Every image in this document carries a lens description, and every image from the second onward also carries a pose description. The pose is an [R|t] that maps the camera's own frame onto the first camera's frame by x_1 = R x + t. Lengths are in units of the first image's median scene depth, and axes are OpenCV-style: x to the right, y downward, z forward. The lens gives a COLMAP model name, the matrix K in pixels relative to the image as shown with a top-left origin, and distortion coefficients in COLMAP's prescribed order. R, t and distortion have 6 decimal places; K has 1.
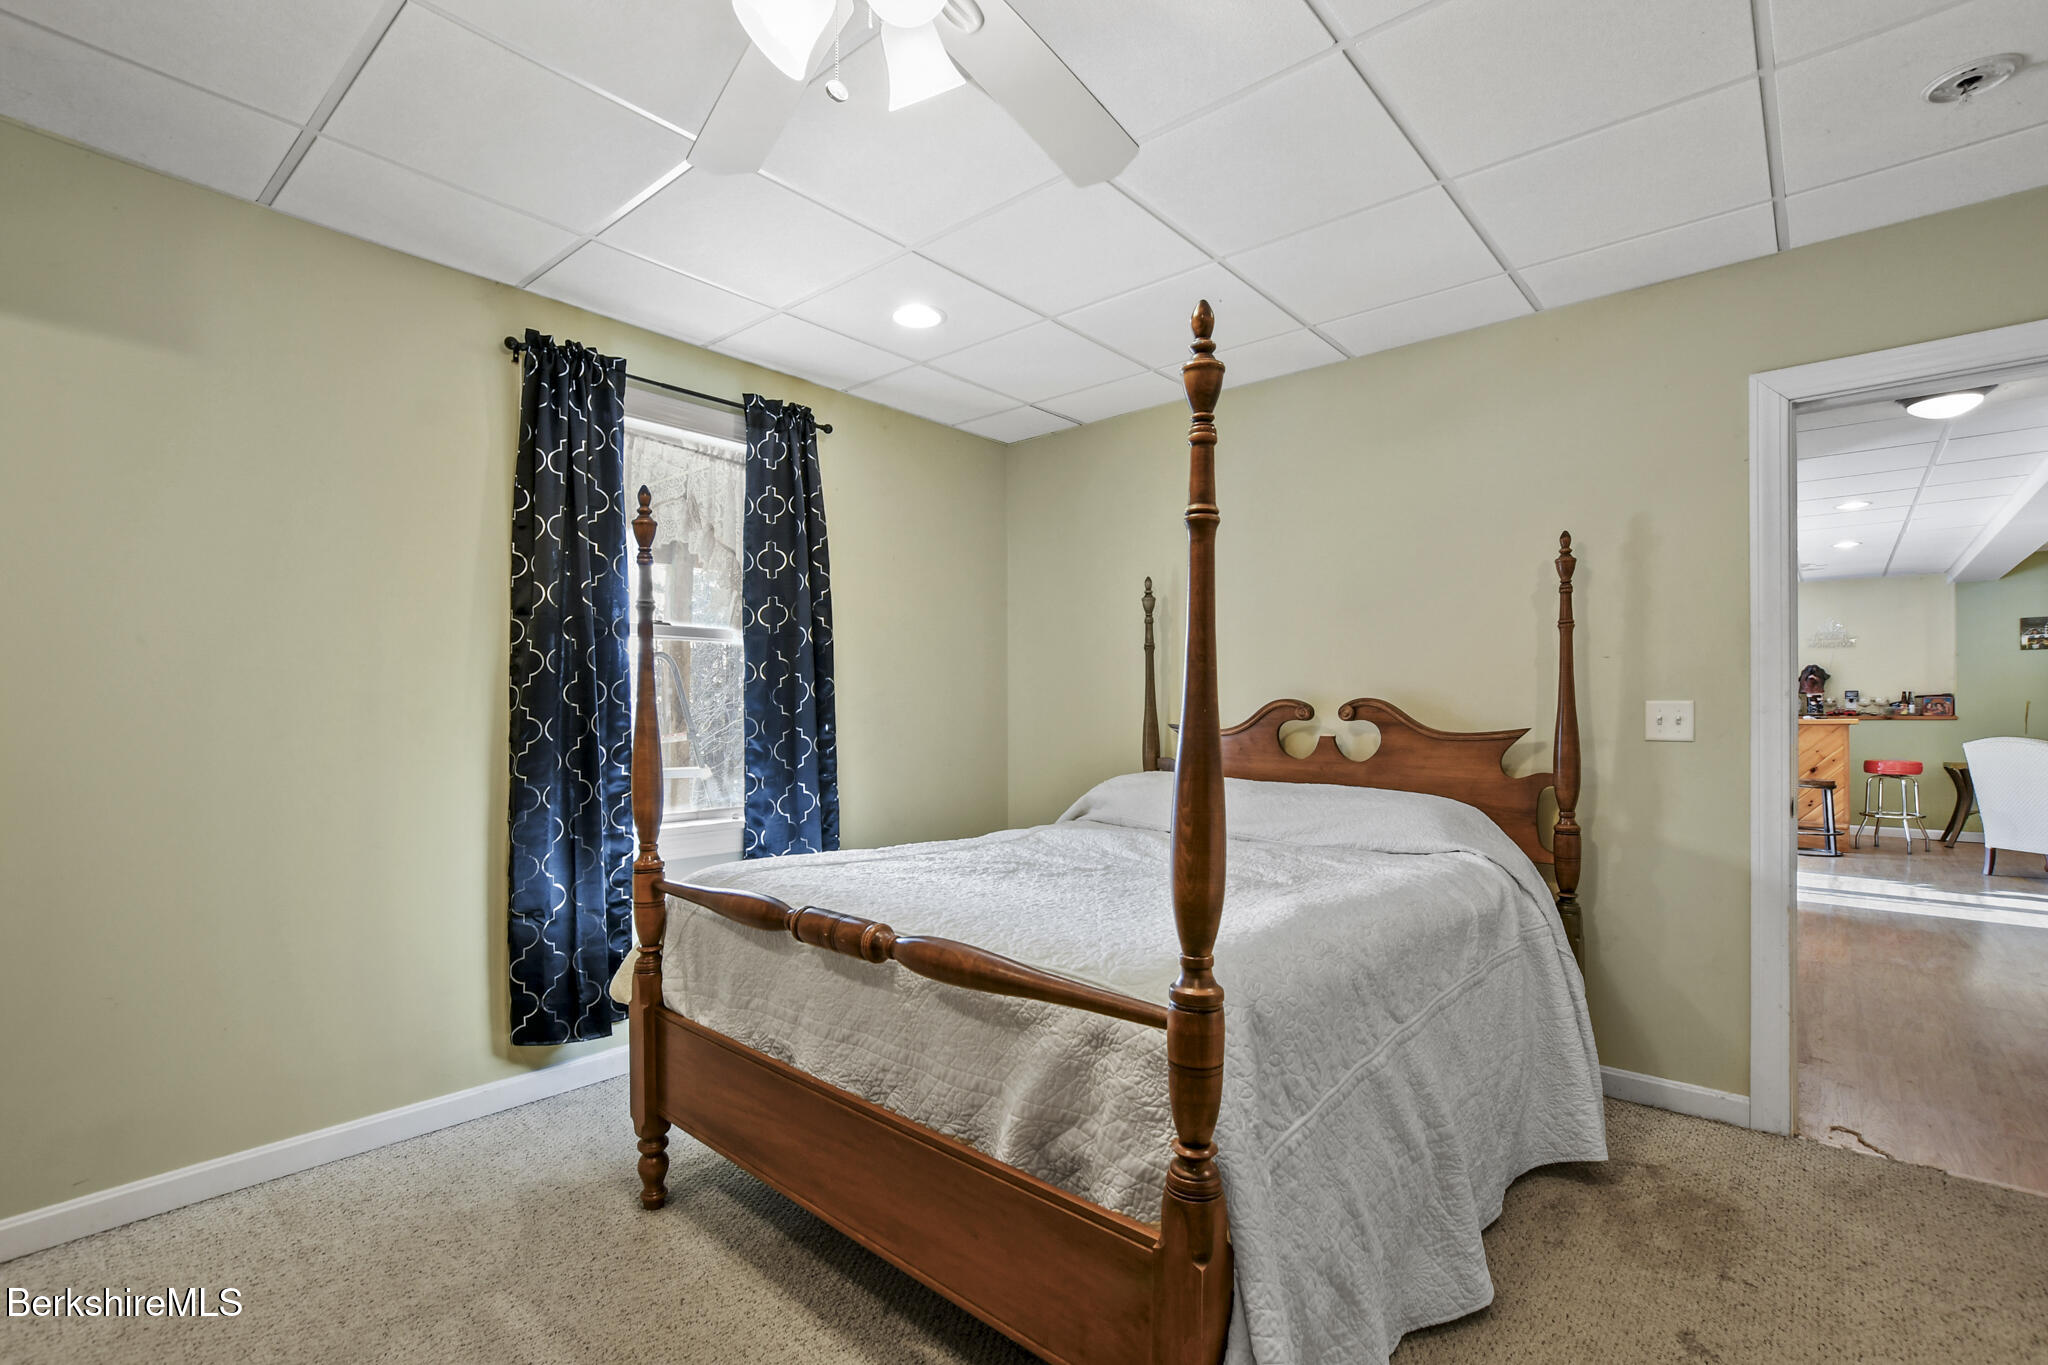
lens RADIAL K [[939.3, 0, 1007.1], [0, 939.3, 702.6], [0, 0, 1]] dist [-0.013428, 0.003510]
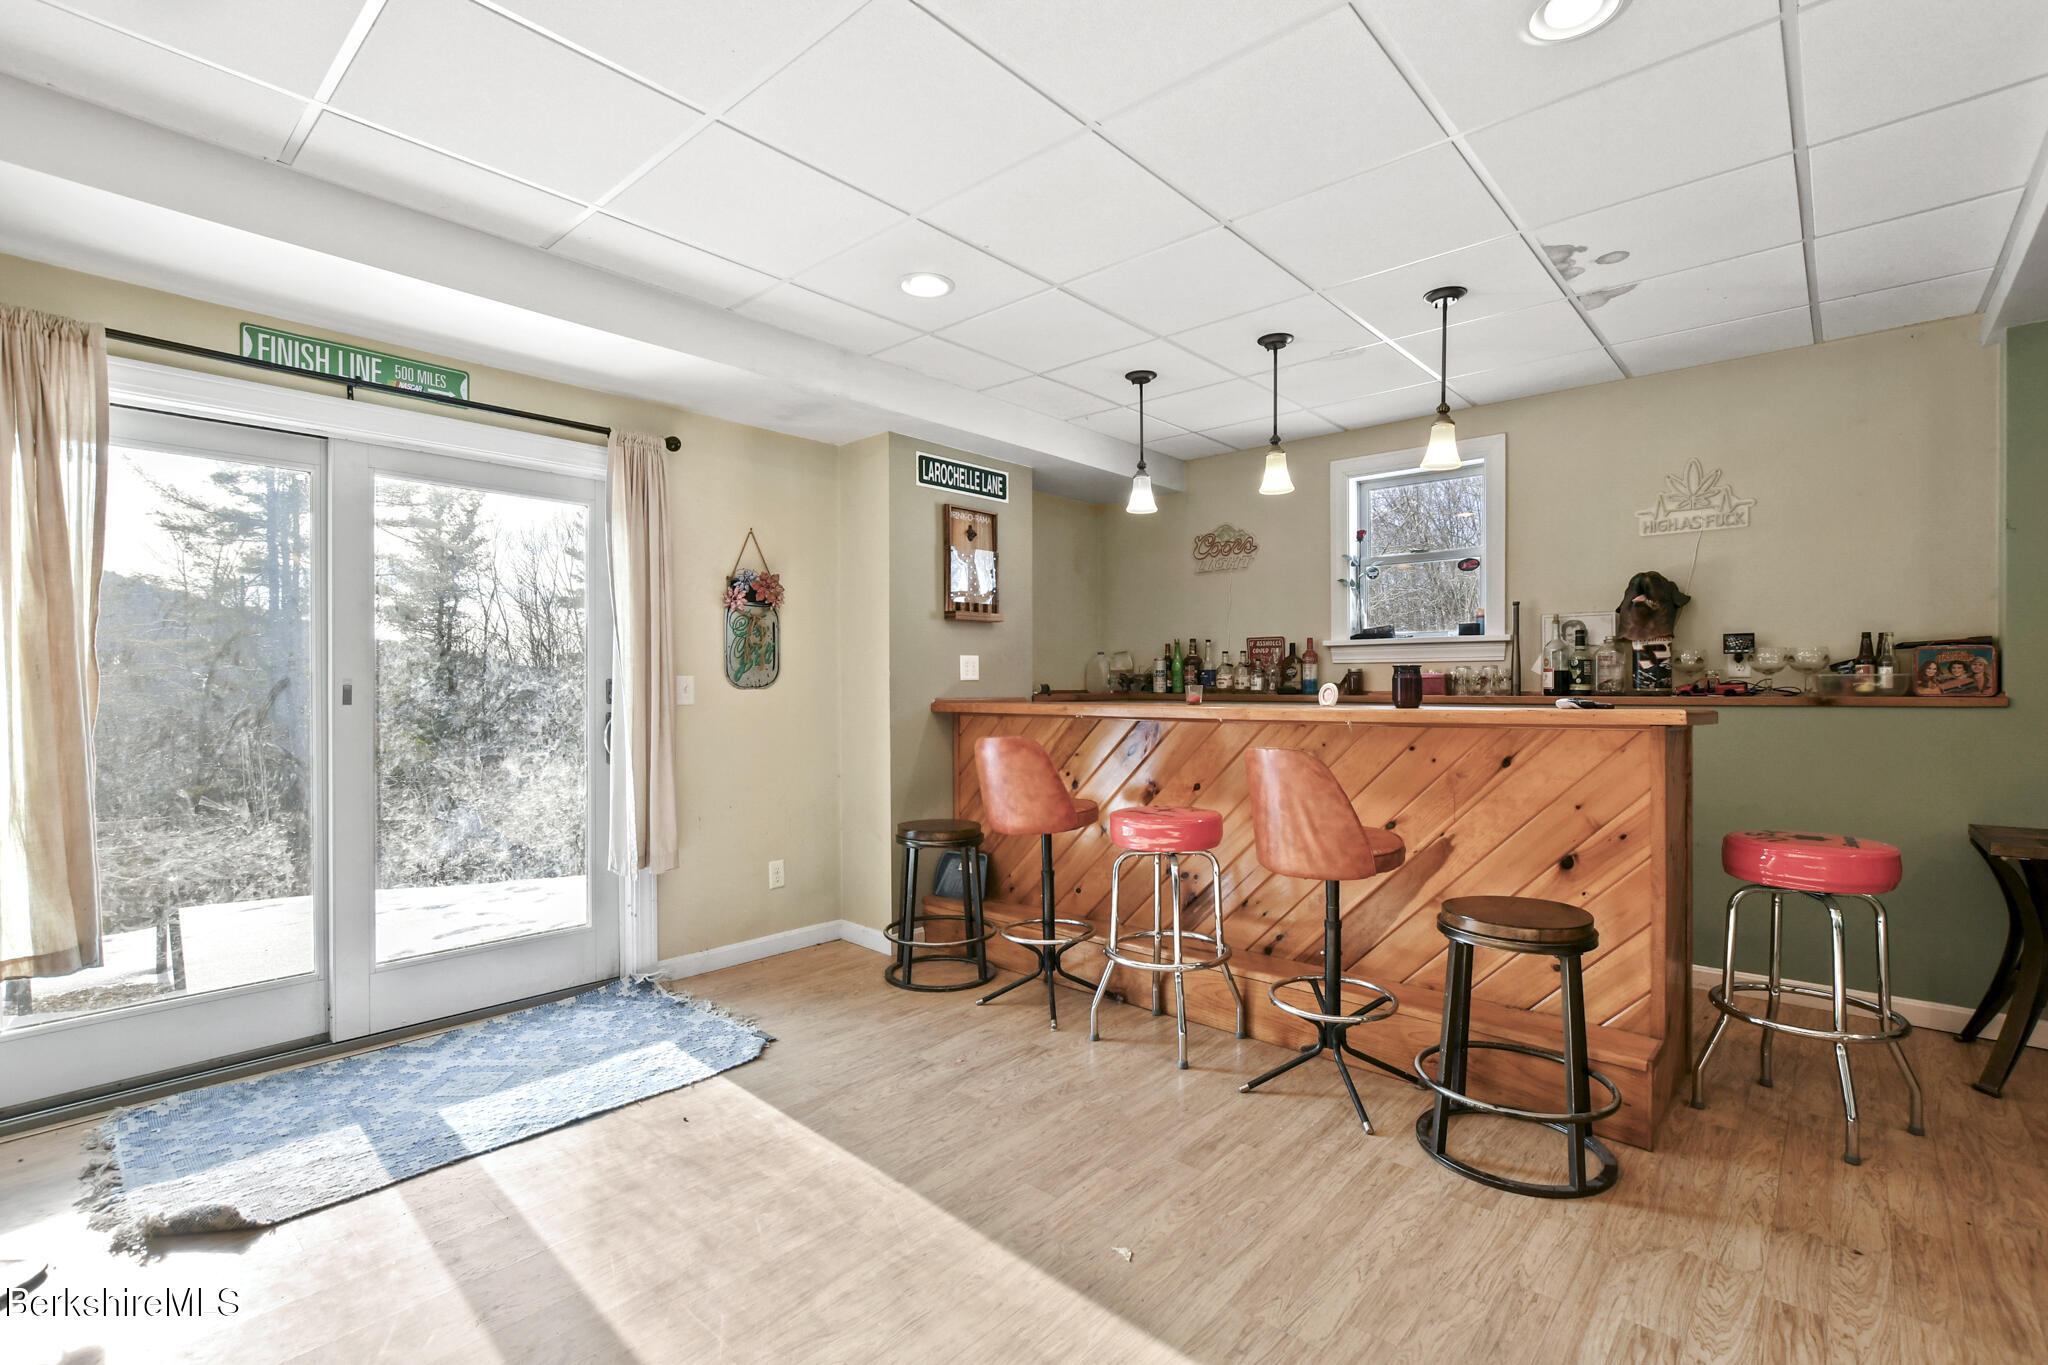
lens RADIAL K [[939.3, 0, 1015.4], [0, 939.3, 688.4], [0, 0, 1]] dist [-0.013428, 0.003510]
pose [[0.999964, 0.000303, -0.008425, 0.618505], [-0.000197, 0.999922, 0.012515, 0.006291], [0.008428, -0.012513, 0.999886, 0.615252]]
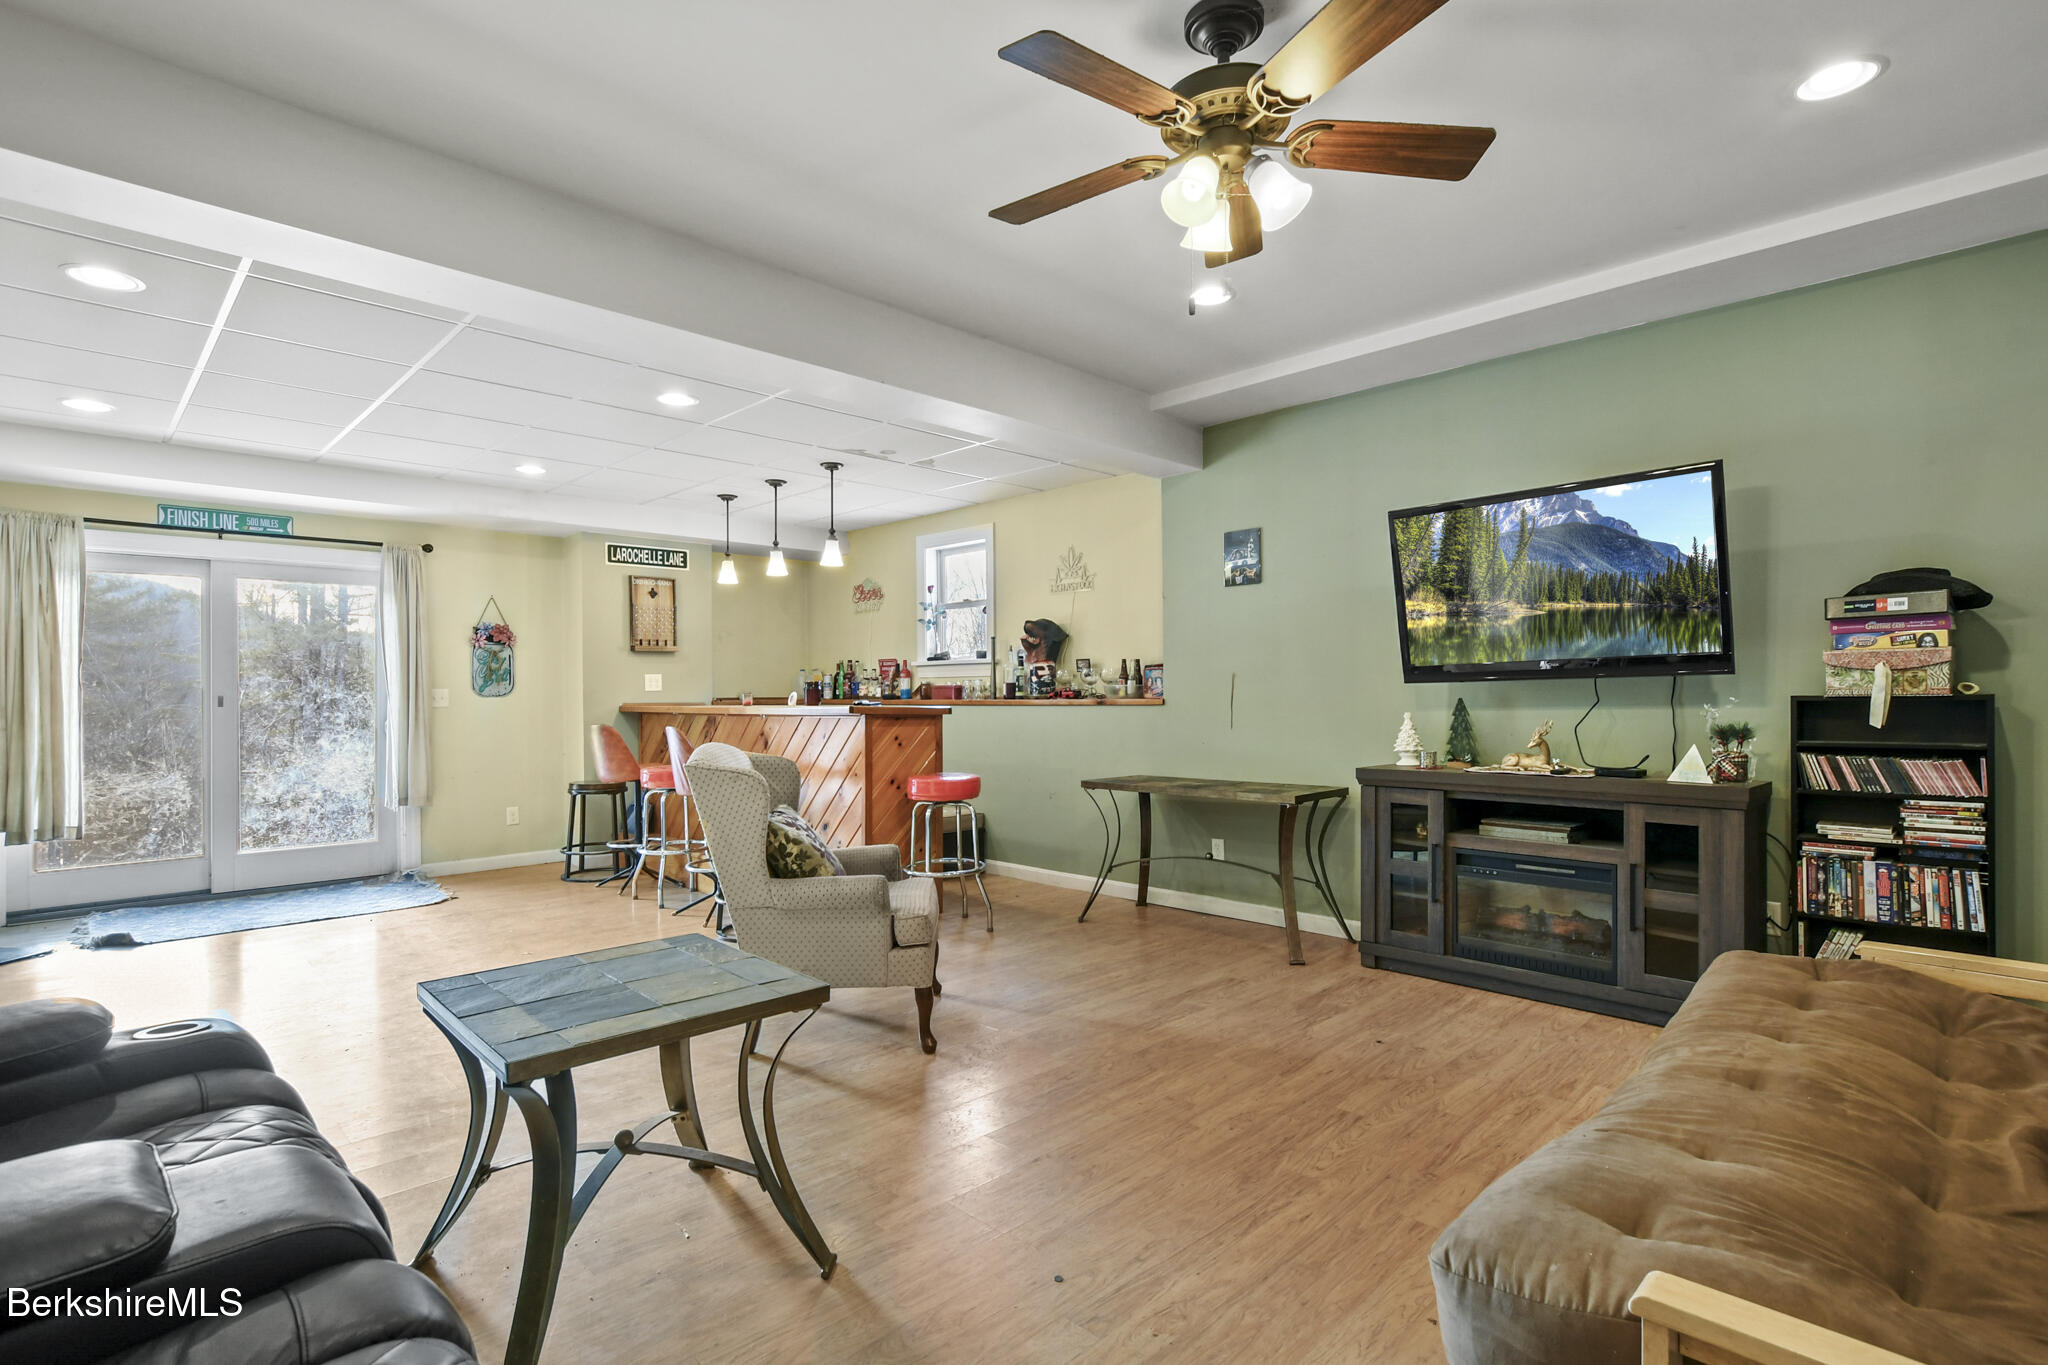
lens RADIAL K [[1015.1, 0, 1032.7], [0, 1015.1, 690.2], [0, 0, 1]] dist [-0.006779, 0.002829]
pose [[0.997509, -0.004792, -0.070374, 0.950314], [0.005261, 0.999965, 0.006488, 0.003977], [0.070341, -0.006842, 0.997500, 0.328154]]
